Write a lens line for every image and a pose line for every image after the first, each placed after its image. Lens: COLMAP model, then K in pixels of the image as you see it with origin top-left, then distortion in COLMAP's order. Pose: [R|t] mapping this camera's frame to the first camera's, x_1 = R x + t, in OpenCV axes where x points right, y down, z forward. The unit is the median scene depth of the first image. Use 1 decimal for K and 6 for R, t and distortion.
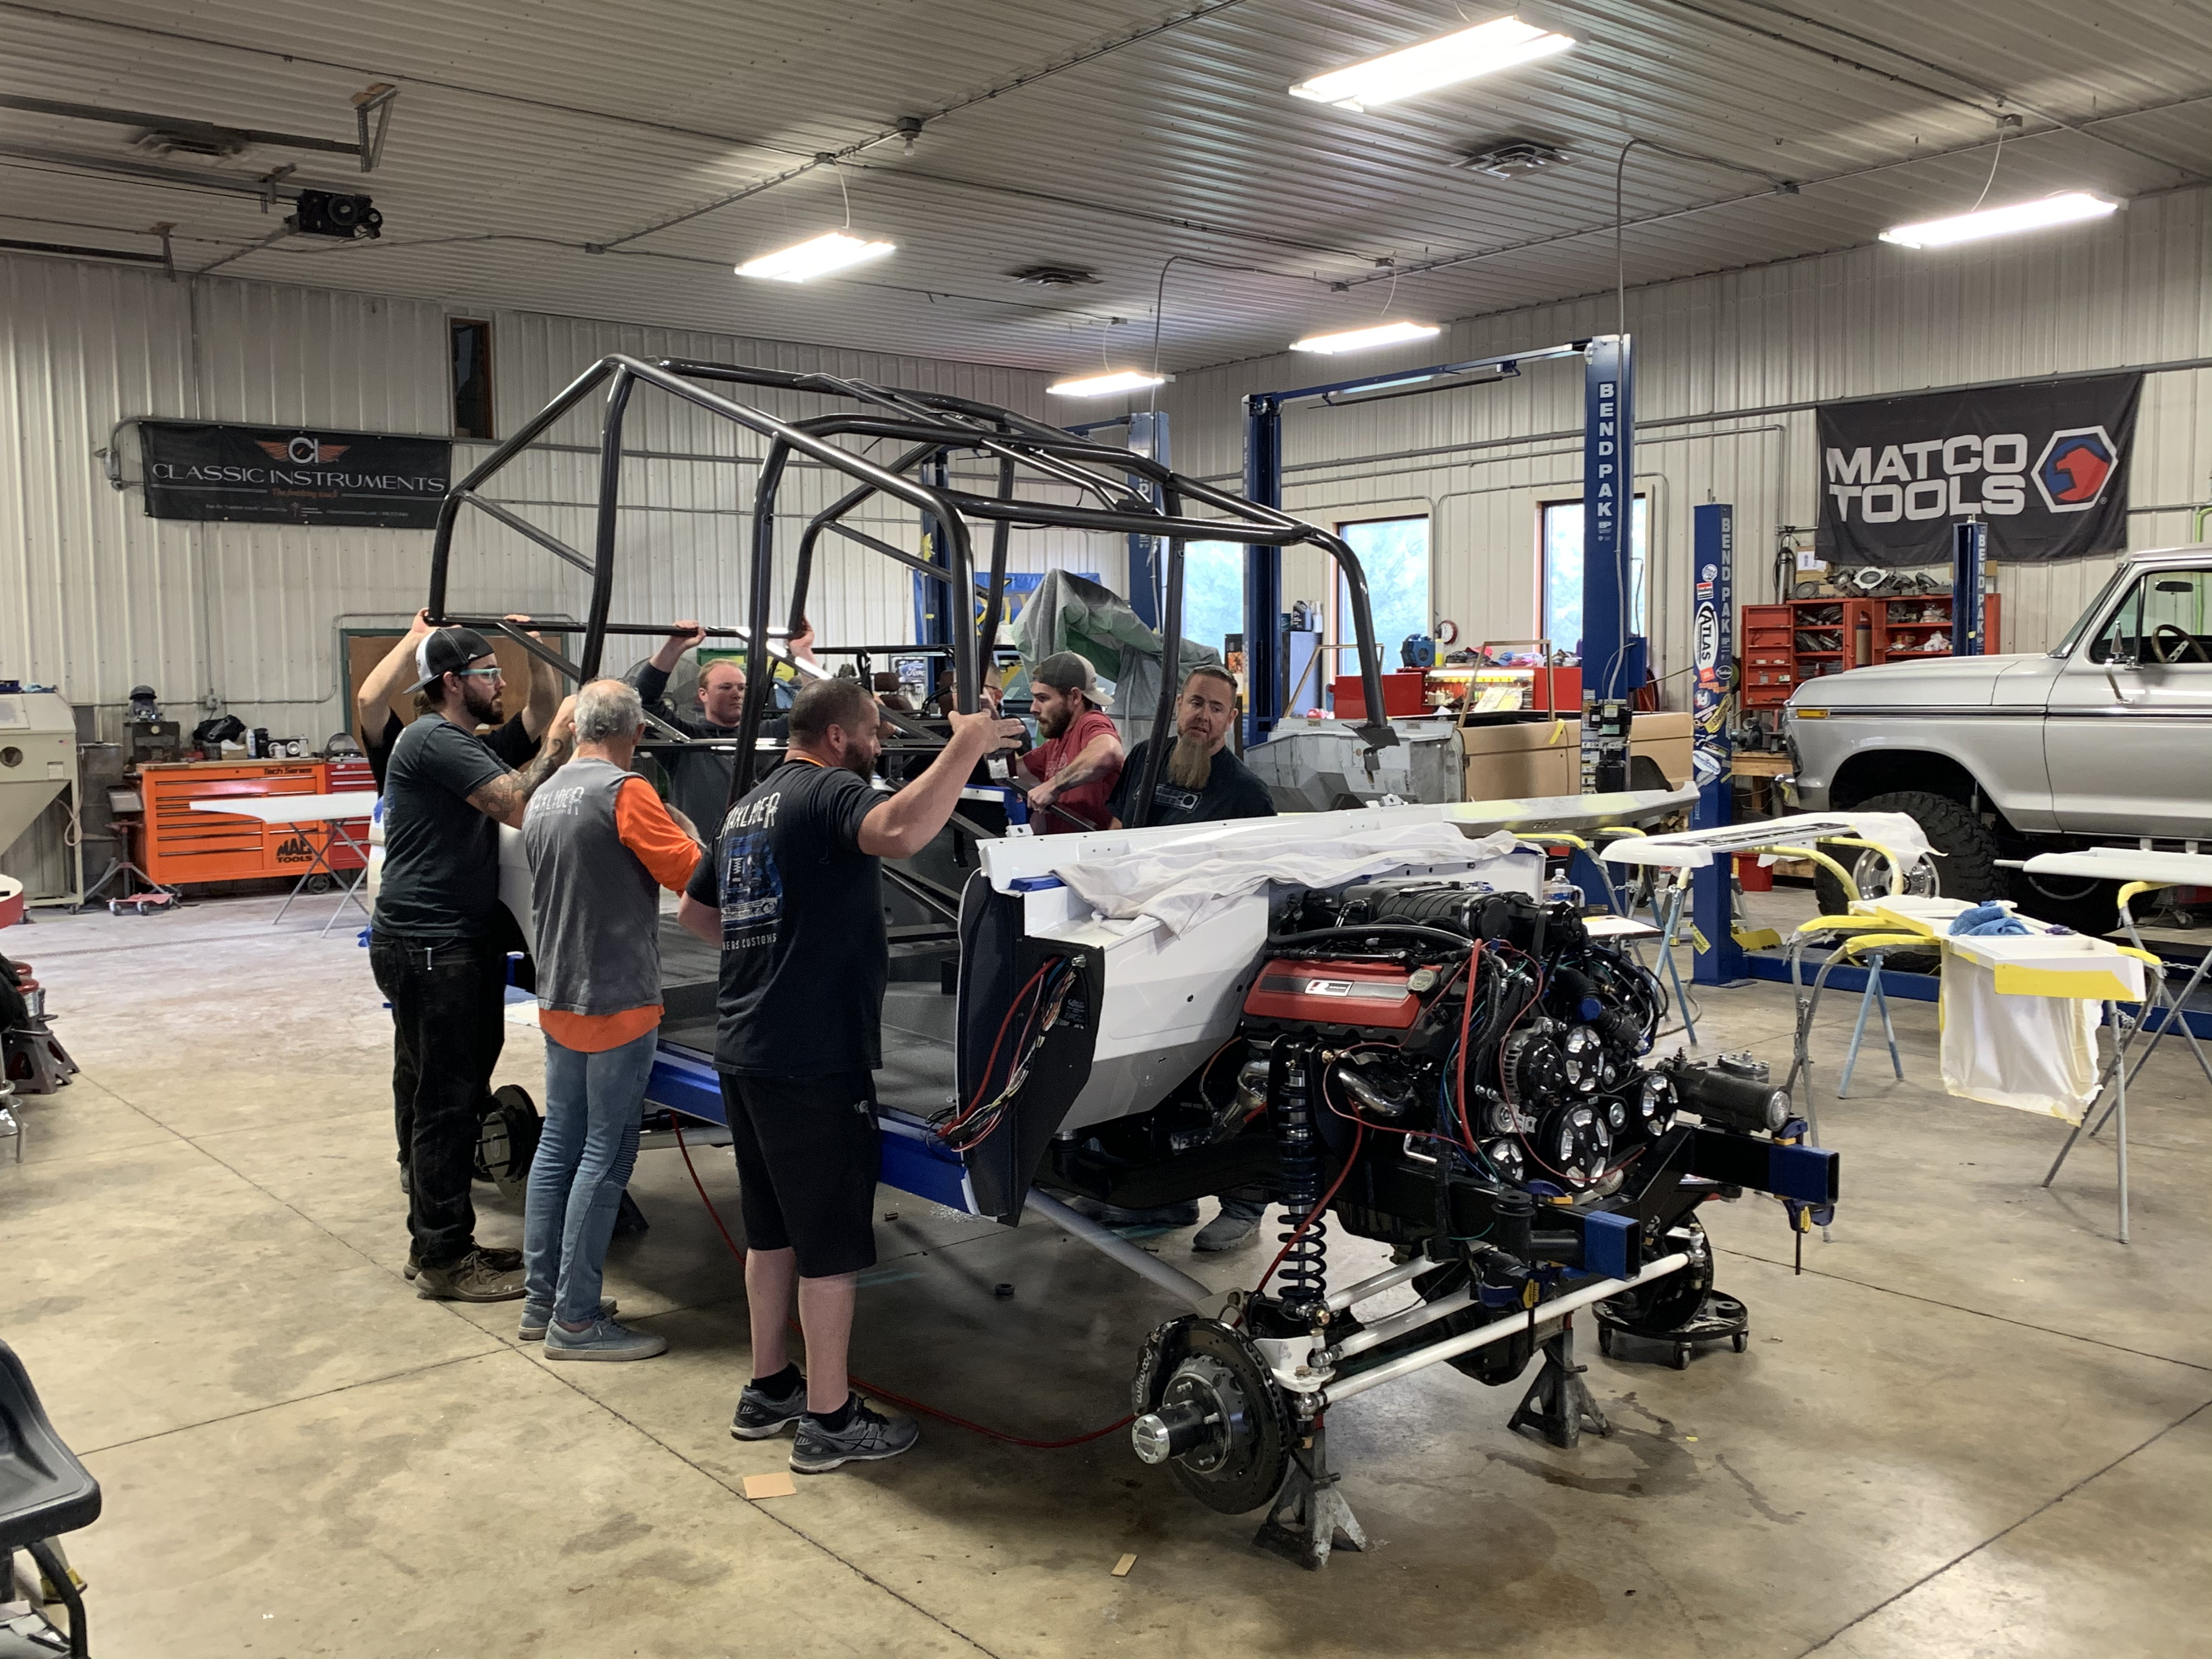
lens RADIAL K [[1936.0, 0, 1122.6], [0, 1936.0, 810.5], [0, 0, 1]] dist [0.029872, -0.042375]
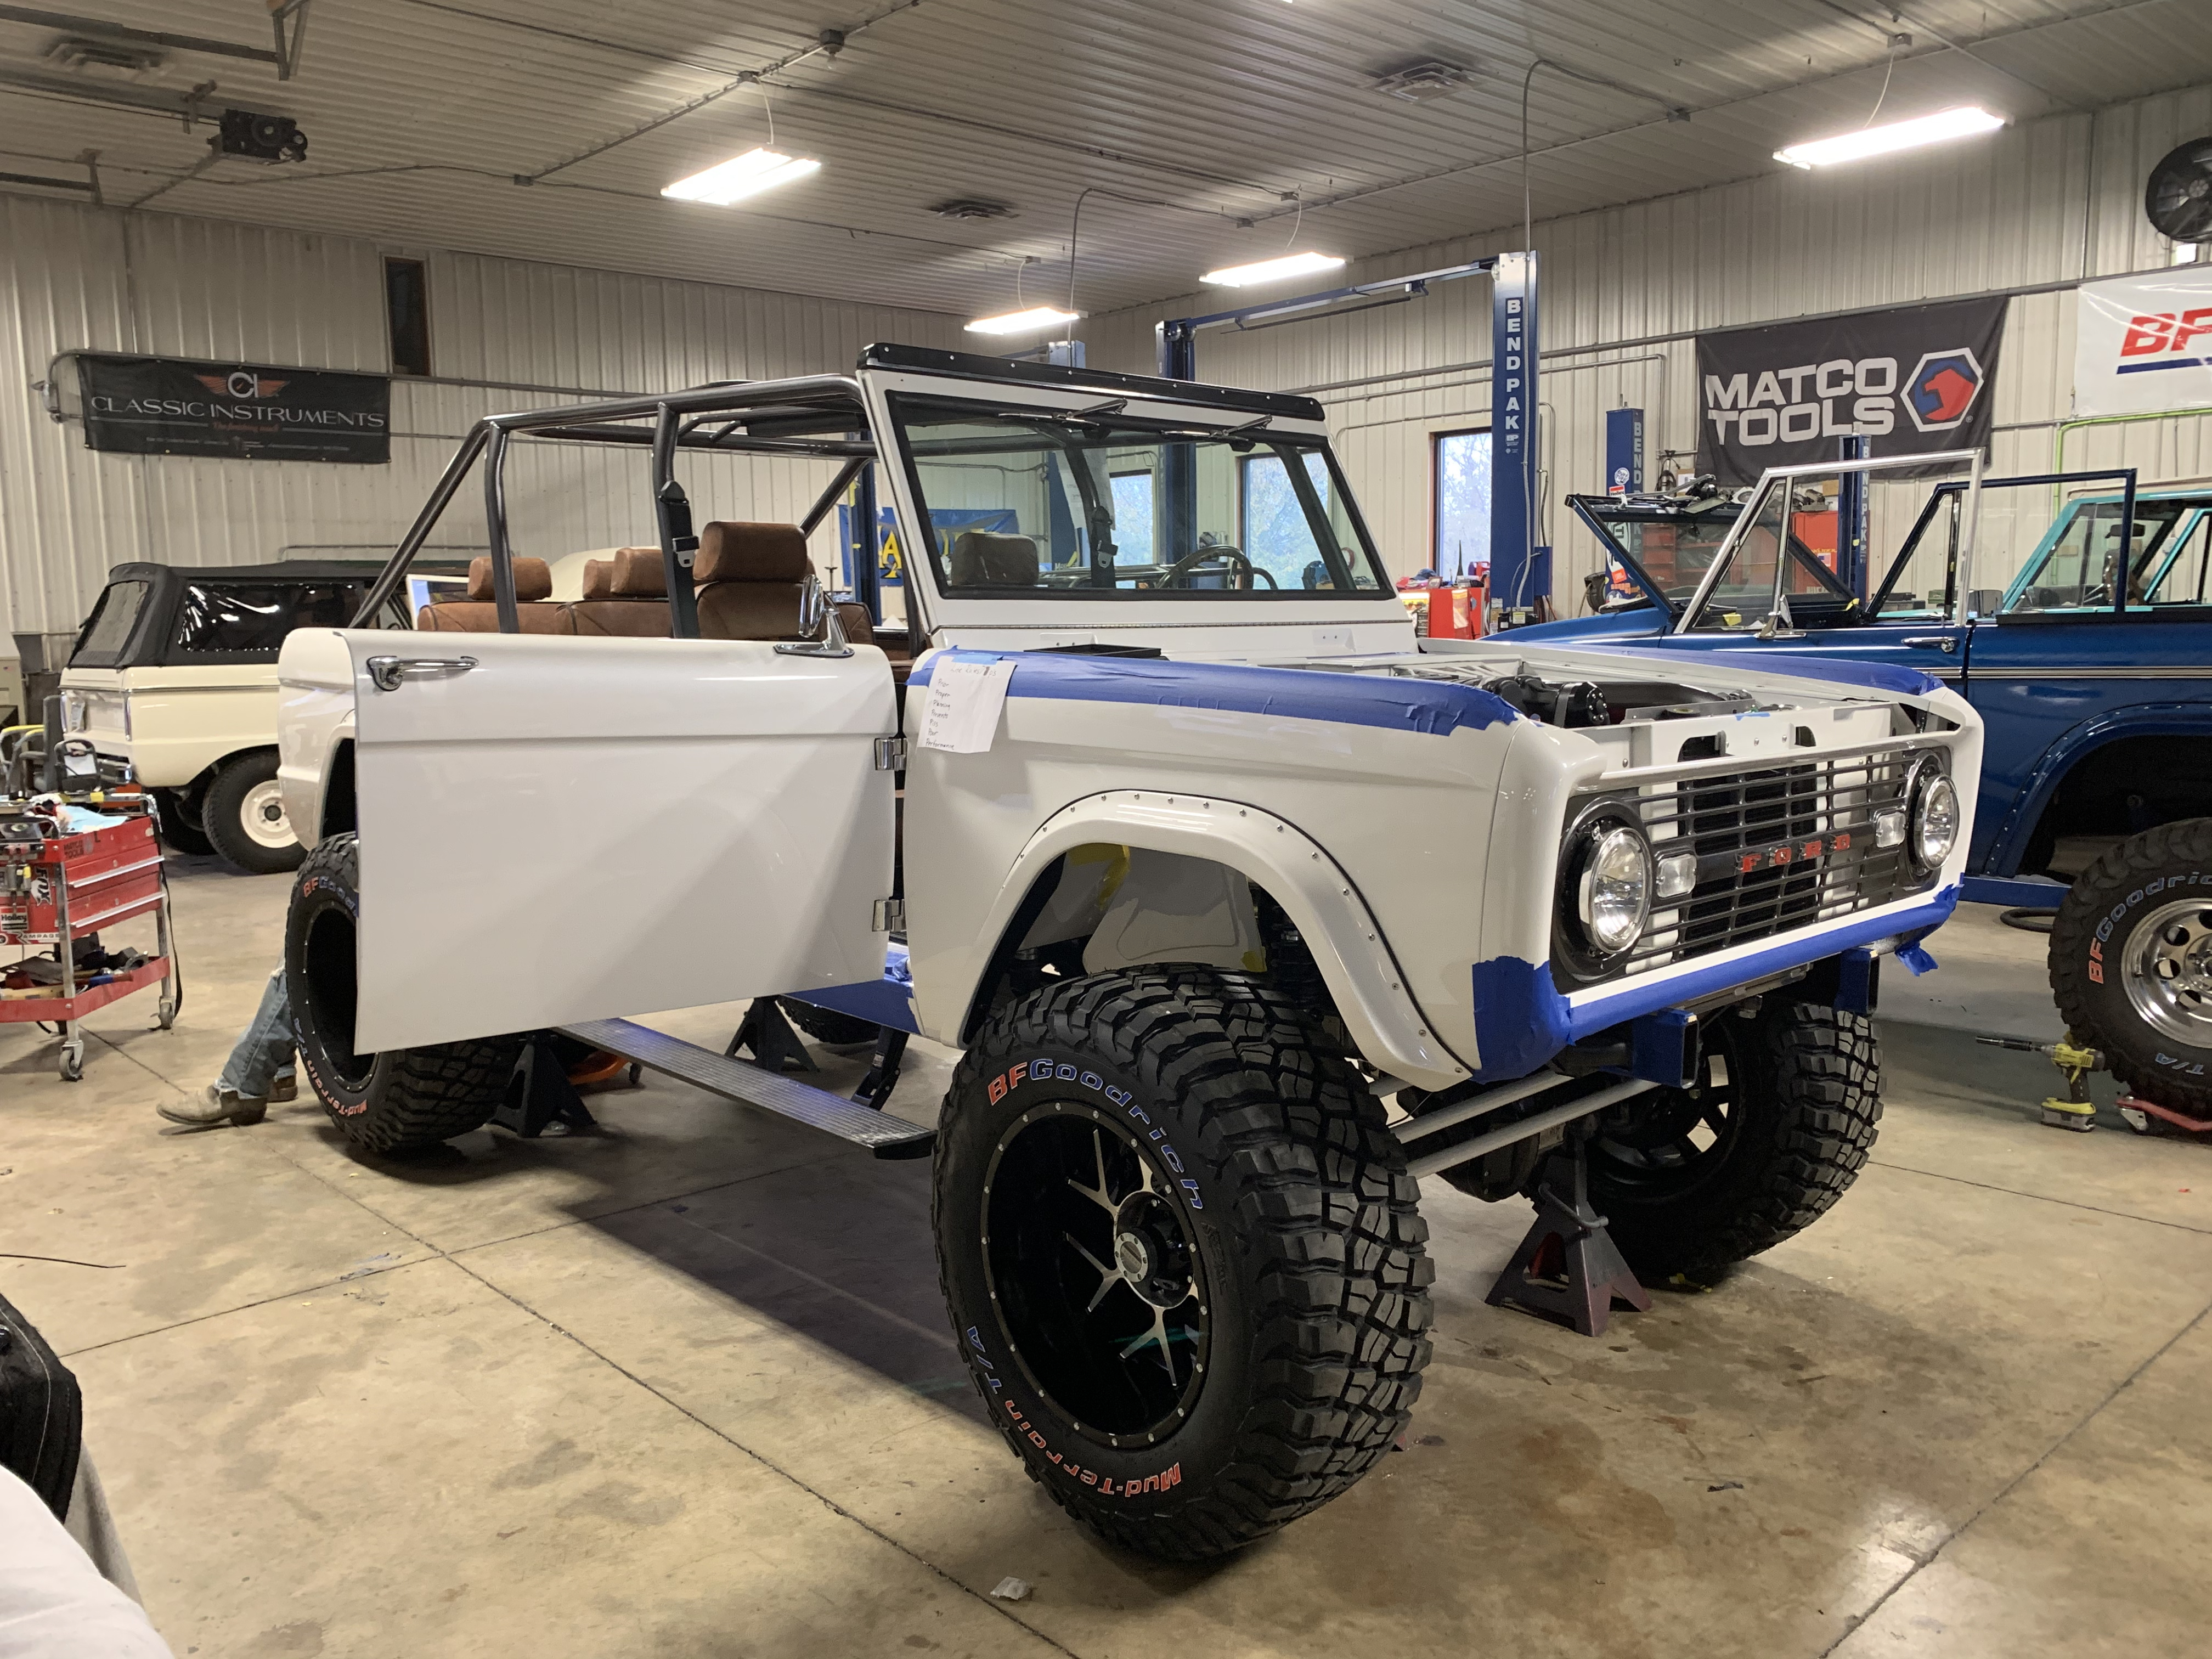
lens RADIAL K [[1741.5, 0, 1096.4], [0, 1741.5, 824.0], [0, 0, 1]] dist [0.006322, -0.002588]
pose [[0.999132, -0.013886, 0.039284, -0.013047], [0.012168, 0.998973, 0.043635, 0.015760], [-0.039850, -0.043119, 0.998275, 0.068880]]
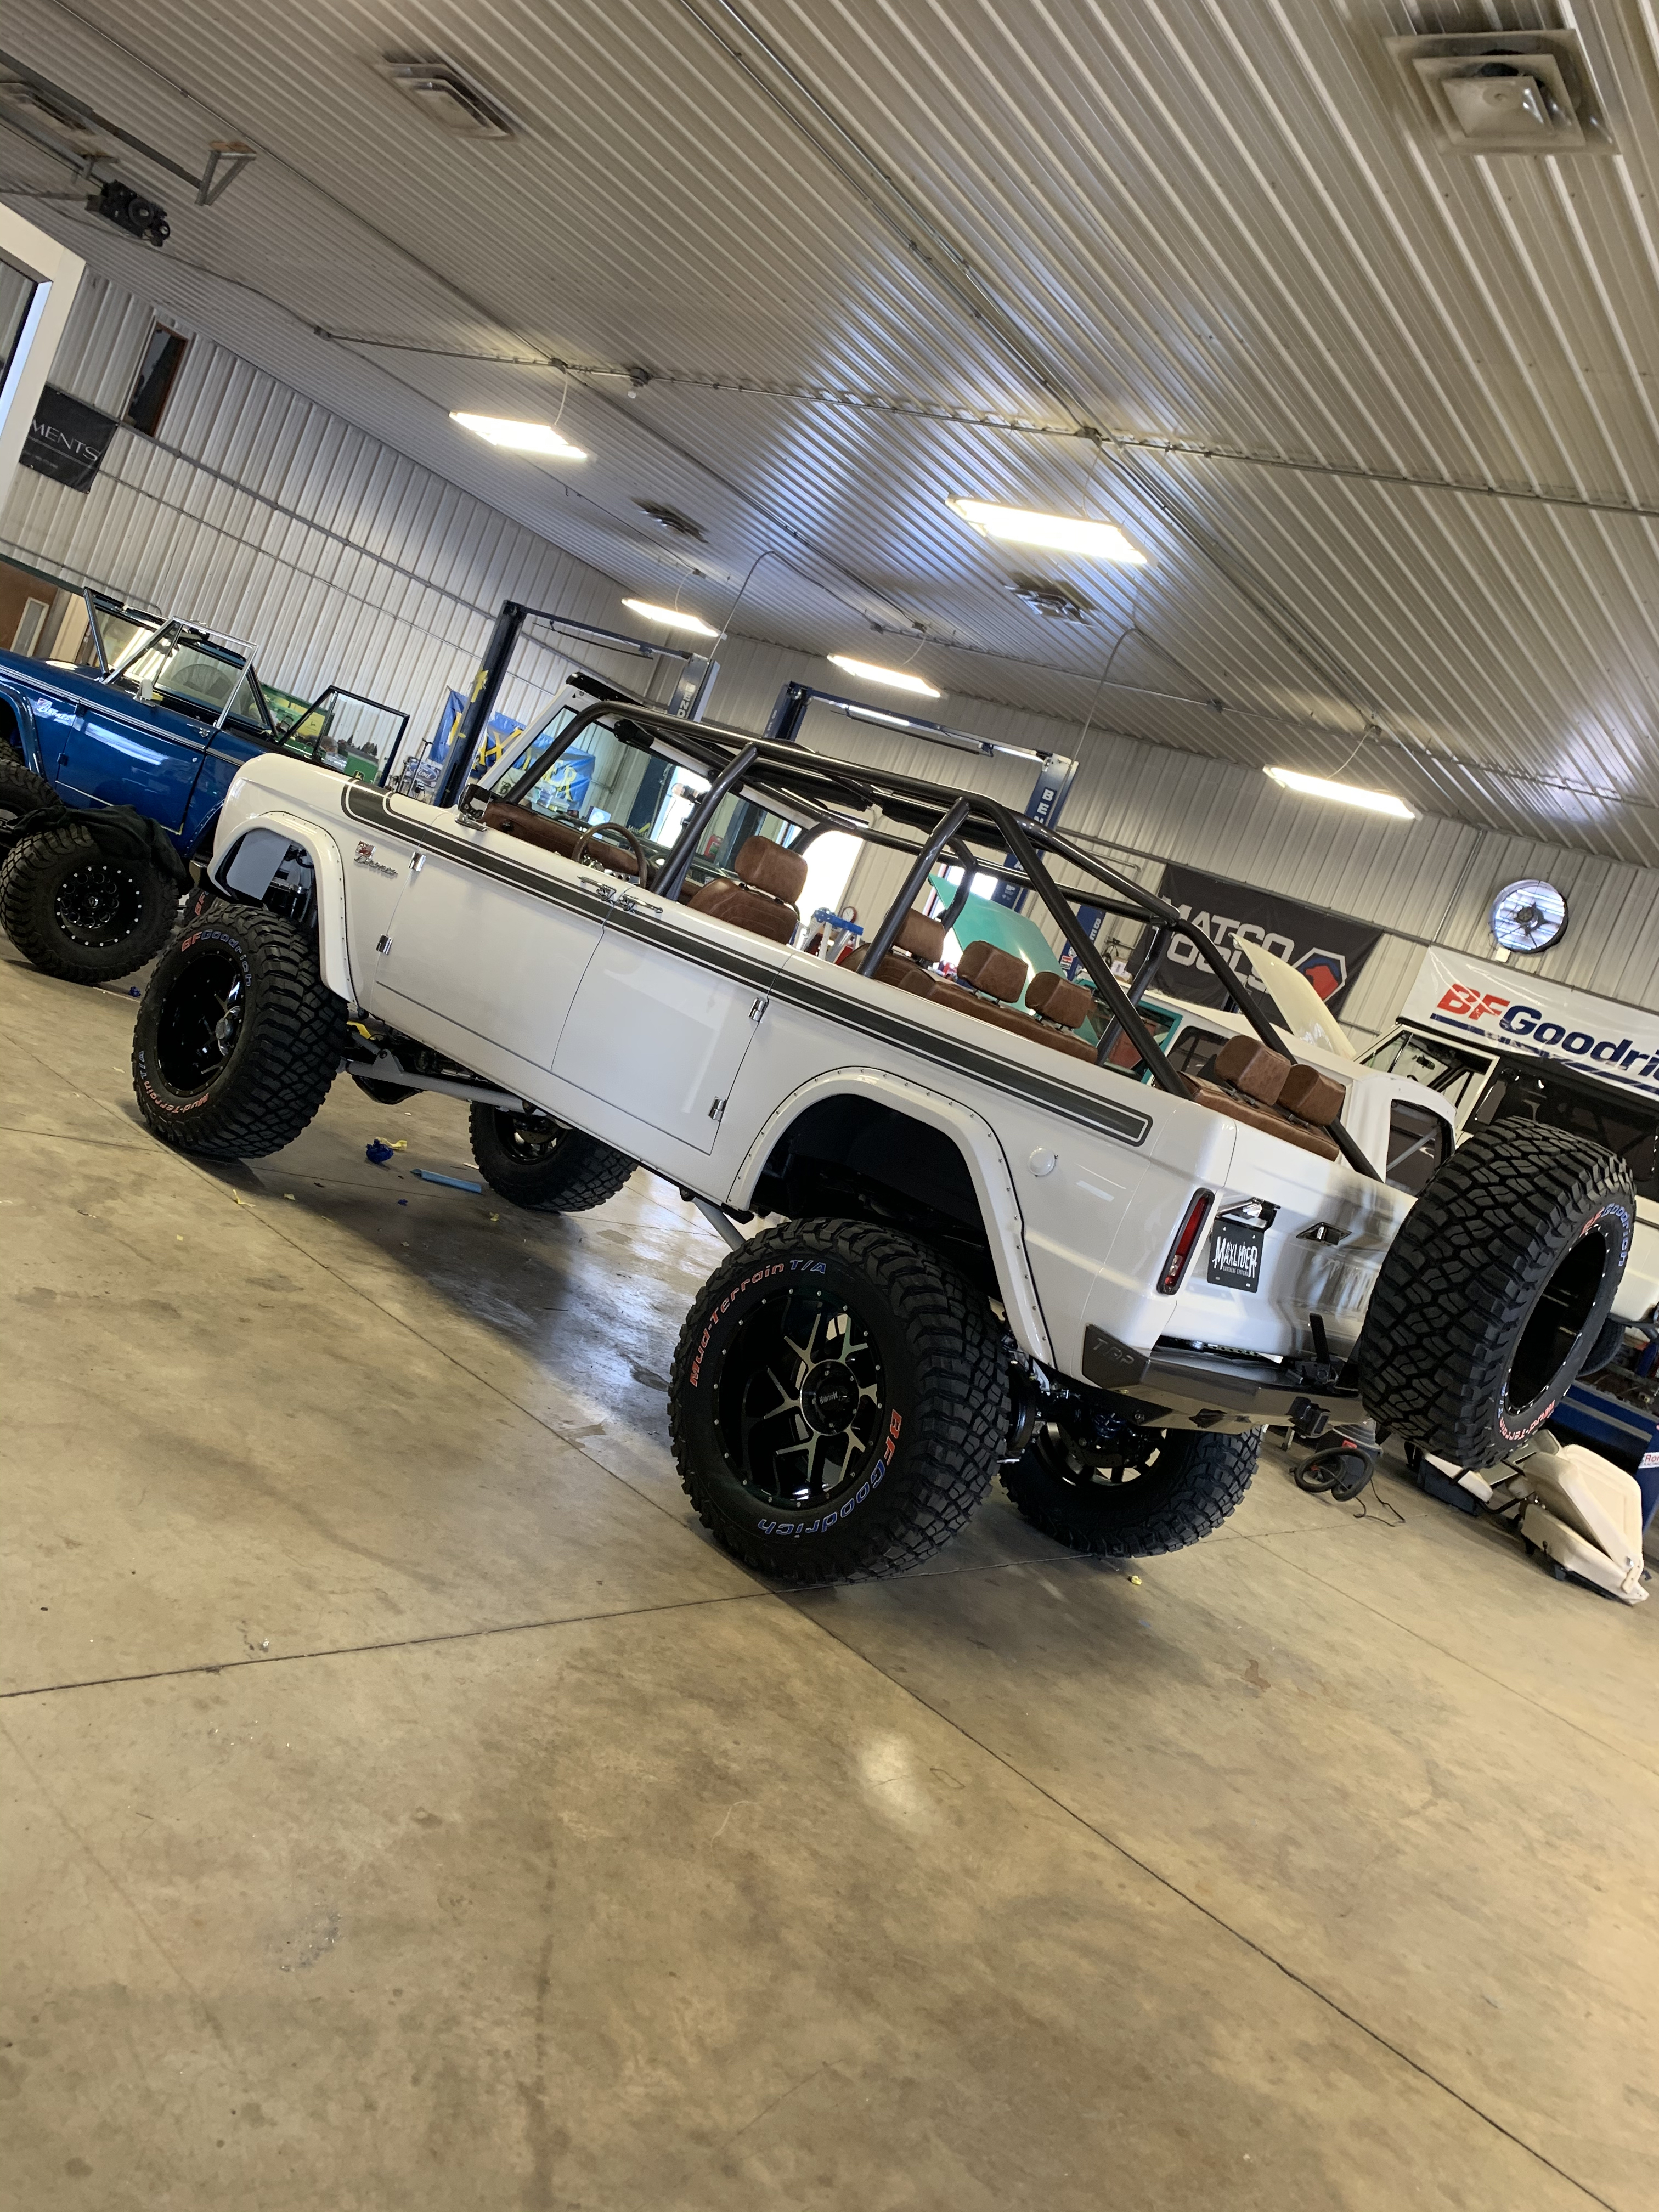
lens RADIAL K [[1677.6, 0, 830.2], [0, 1677.6, 1089.1], [0, 0, 1]] dist [0.014017, -0.010853]
pose [[0.906179, 0.356633, 0.227271, -0.075667], [-0.366299, 0.930497, 0.000382, 0.026675], [-0.211338, -0.083596, 0.973832, -0.108270]]
